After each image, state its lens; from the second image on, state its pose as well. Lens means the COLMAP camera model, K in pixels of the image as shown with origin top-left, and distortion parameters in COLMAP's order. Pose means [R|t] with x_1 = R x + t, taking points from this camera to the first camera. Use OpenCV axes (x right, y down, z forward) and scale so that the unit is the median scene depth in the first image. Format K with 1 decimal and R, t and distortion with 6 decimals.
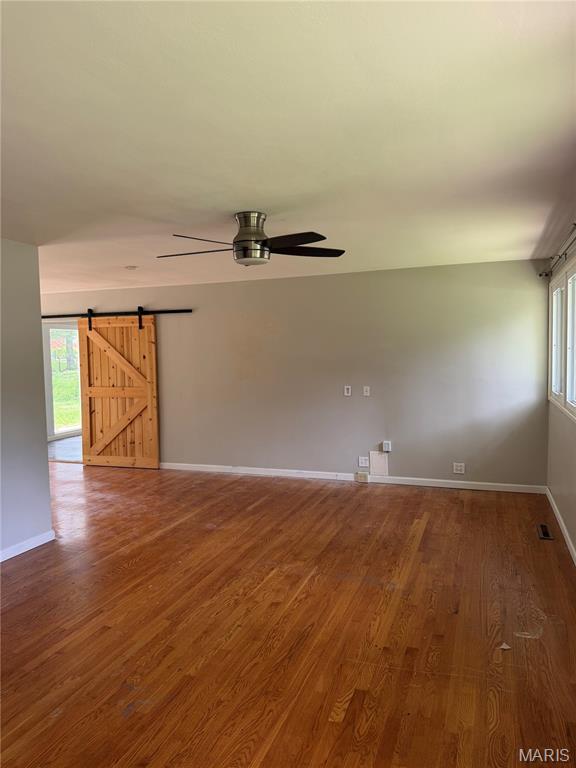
lens RADIAL K [[537.9, 0, 291.1], [0, 537.9, 387.8], [0, 0, 1]] dist [0.018165, -0.044607]
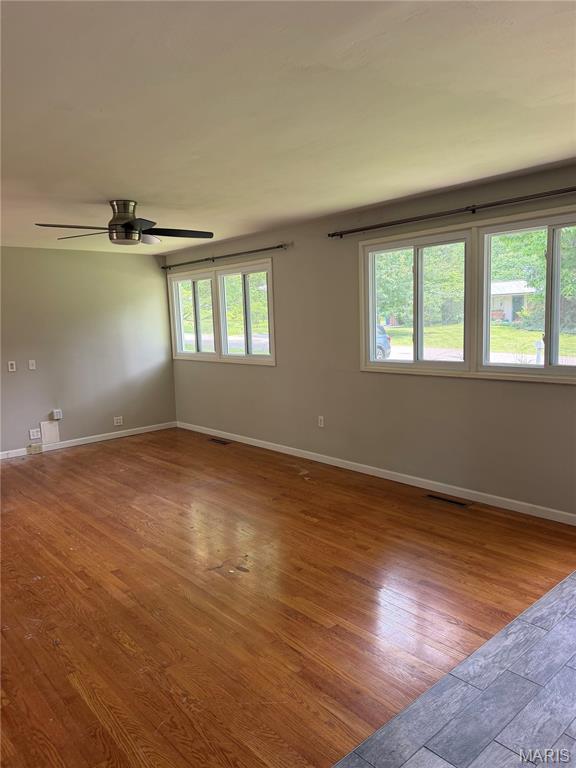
lens RADIAL K [[537.9, 0, 289.0], [0, 537.9, 385.5], [0, 0, 1]] dist [0.018165, -0.044607]
pose [[0.487398, -0.119060, 0.865025, -0.851363], [0.095446, 0.991989, 0.082756, 0.010893], [-0.867948, 0.042228, 0.494857, 0.106271]]
